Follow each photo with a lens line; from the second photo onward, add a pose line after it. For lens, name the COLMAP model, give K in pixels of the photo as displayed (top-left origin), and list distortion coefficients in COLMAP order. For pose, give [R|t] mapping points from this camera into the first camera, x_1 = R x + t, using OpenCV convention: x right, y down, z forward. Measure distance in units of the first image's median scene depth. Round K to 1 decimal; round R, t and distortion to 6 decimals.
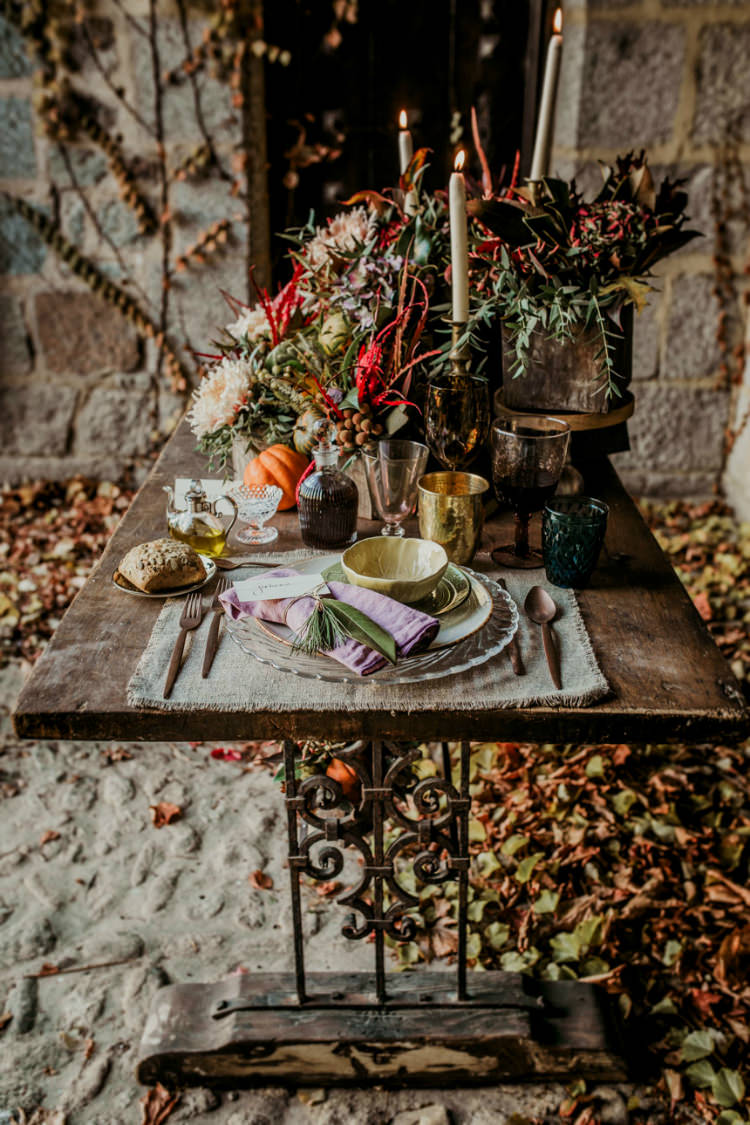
lens RADIAL K [[1134.6, 0, 377.6], [0, 1134.6, 561.4], [0, 0, 1]] dist [-0.042062, 0.000000]
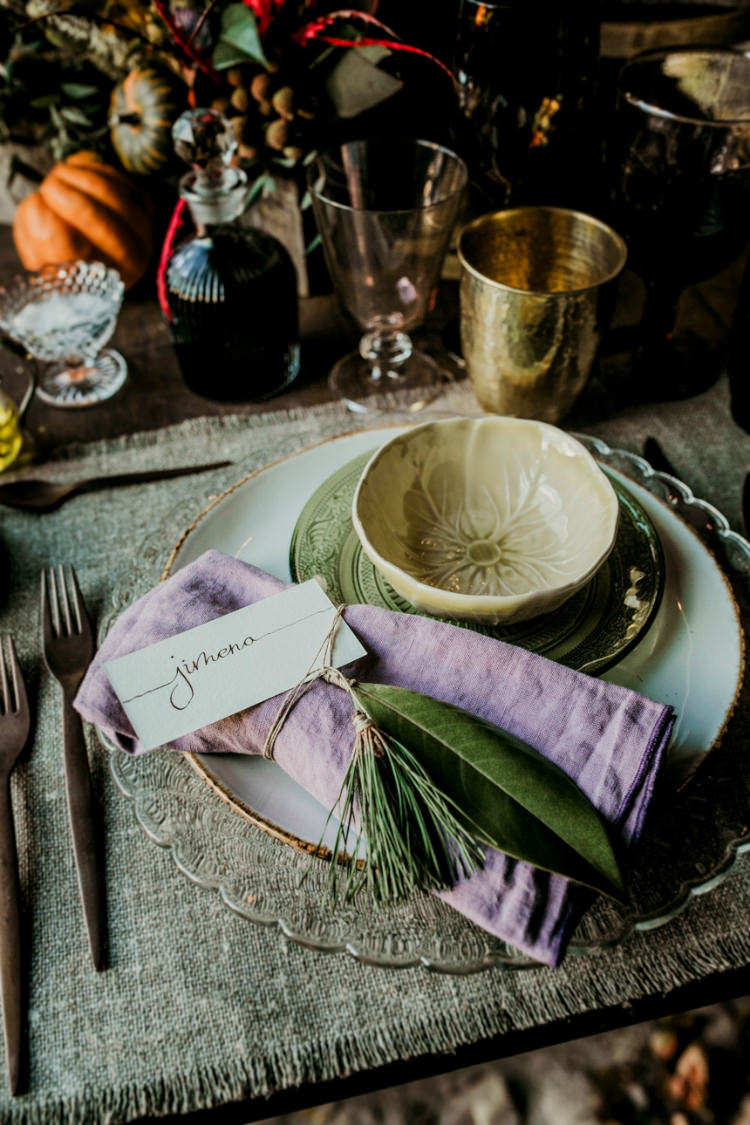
lens RADIAL K [[1134.6, 0, 370.4], [0, 1134.6, 565.5], [0, 0, 1]] dist [-0.042062, 0.000000]
pose [[0.971173, -0.187555, 0.147125, -0.074902], [0.116266, 0.911505, 0.394514, -0.124276], [-0.208098, -0.366036, 0.907035, 0.539005]]
